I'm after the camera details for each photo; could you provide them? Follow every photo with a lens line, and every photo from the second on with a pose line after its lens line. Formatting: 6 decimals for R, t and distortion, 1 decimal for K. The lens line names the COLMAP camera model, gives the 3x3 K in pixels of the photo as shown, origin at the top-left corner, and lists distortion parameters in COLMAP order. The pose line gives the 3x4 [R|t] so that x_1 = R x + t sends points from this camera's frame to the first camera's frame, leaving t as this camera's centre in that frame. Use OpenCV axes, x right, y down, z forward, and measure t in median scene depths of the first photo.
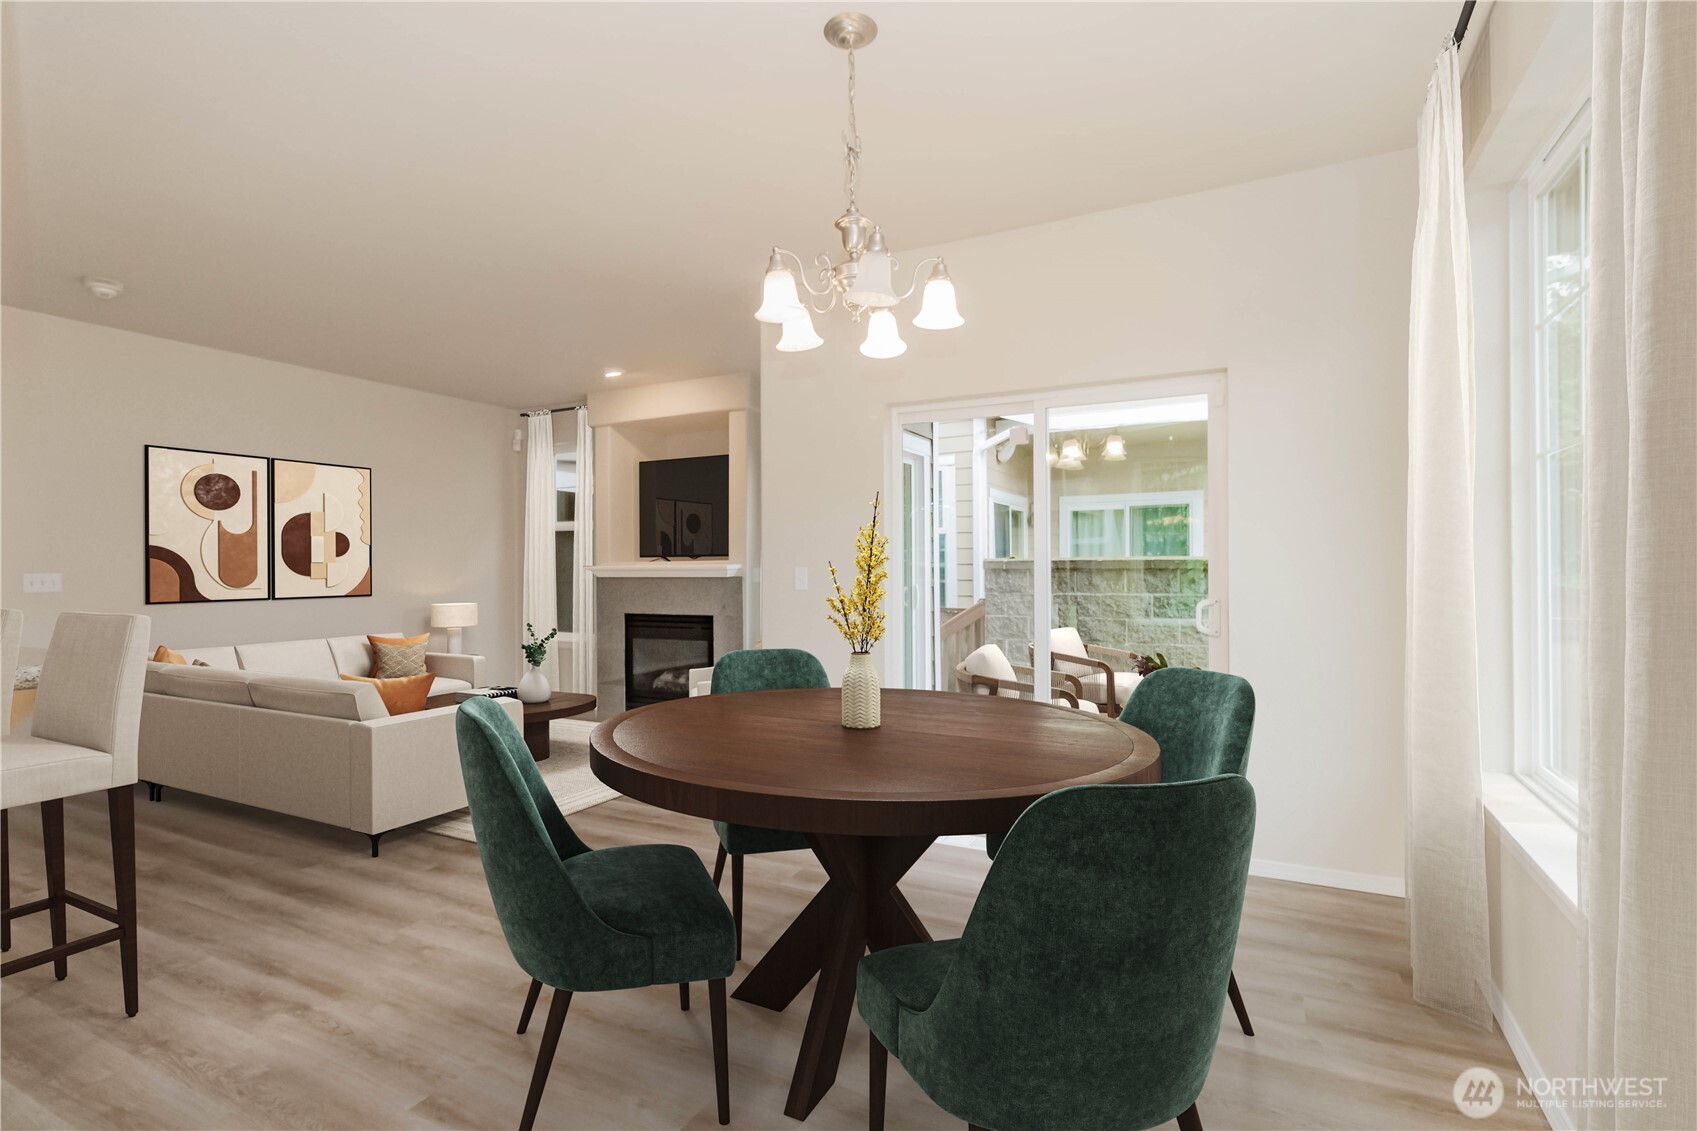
lens RADIAL K [[793.8, 0, 848.5], [0, 793.8, 565.5], [0, 0, 1]] dist [0.001731, 0.000646]
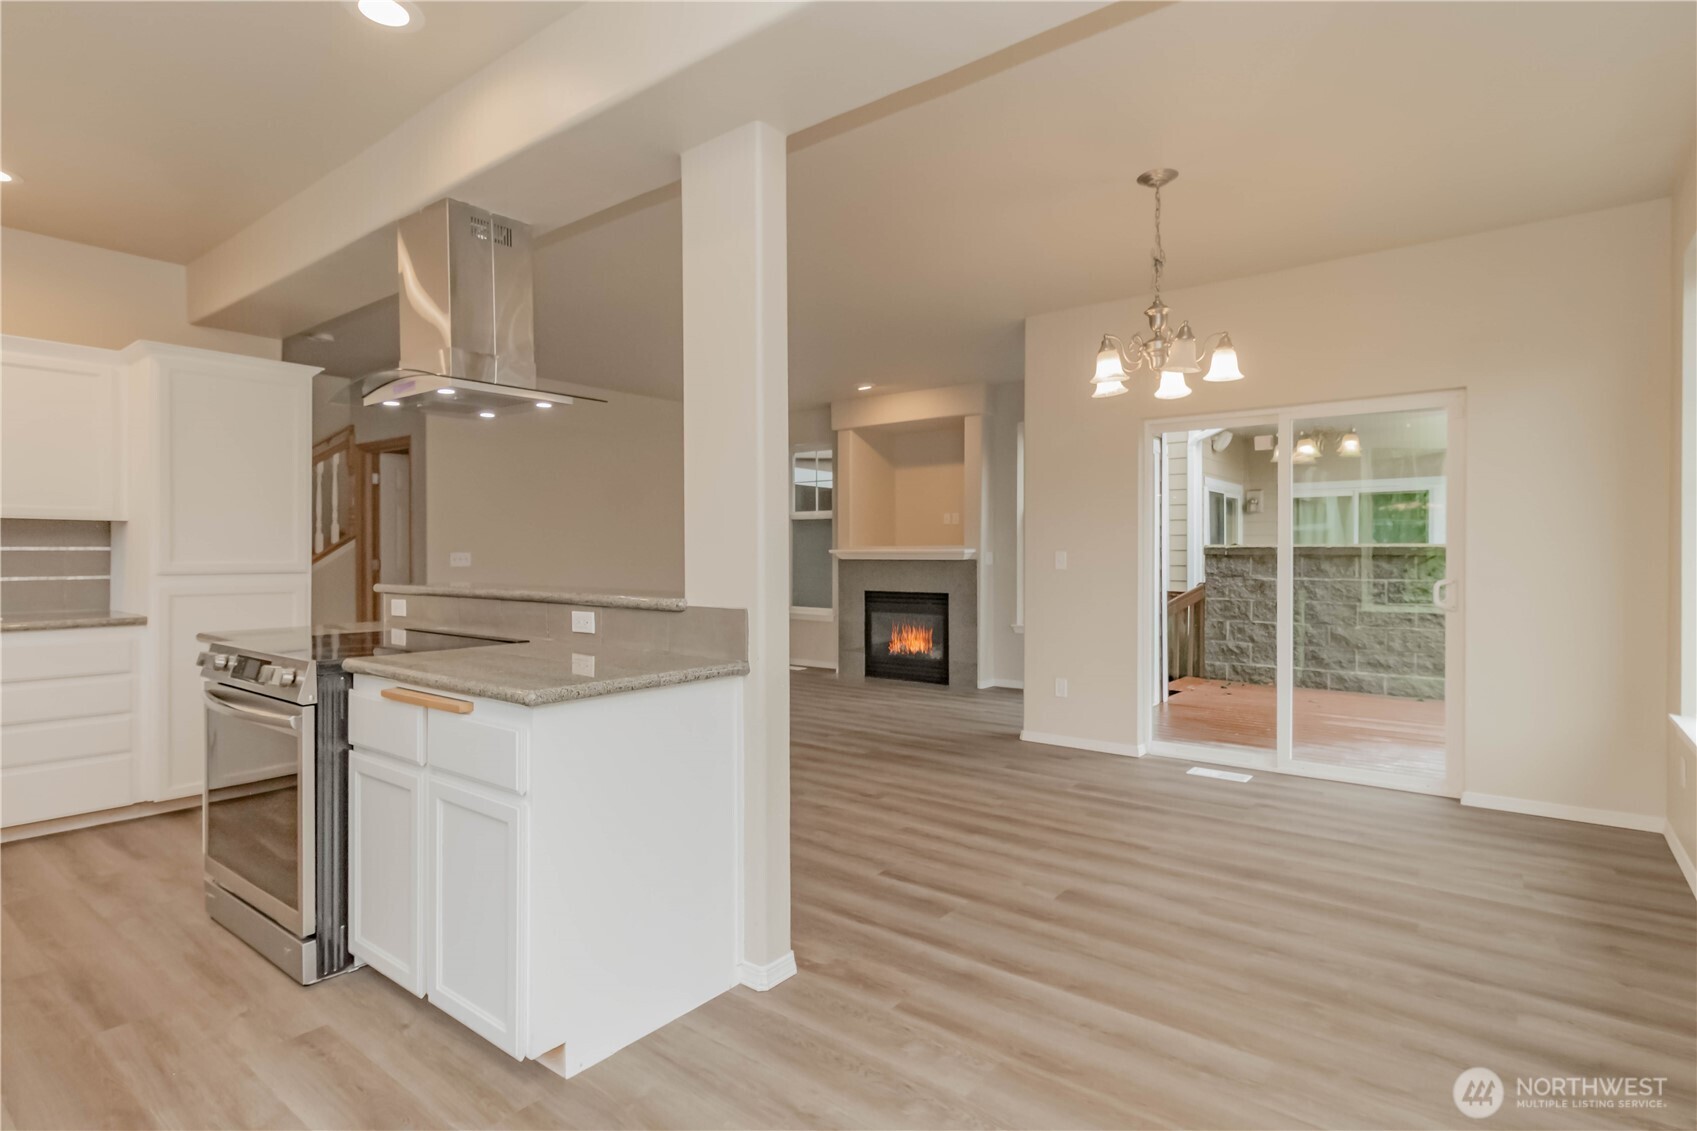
lens RADIAL K [[821.5, 0, 806.1], [0, 821.5, 549.3], [0, 0, 1]] dist [0.015856, 0.000033]
pose [[0.971536, 0.005864, -0.236820, -0.093989], [-0.006272, 0.999980, -0.000972, 0.001923], [0.236810, 0.002429, 0.971553, -0.220311]]
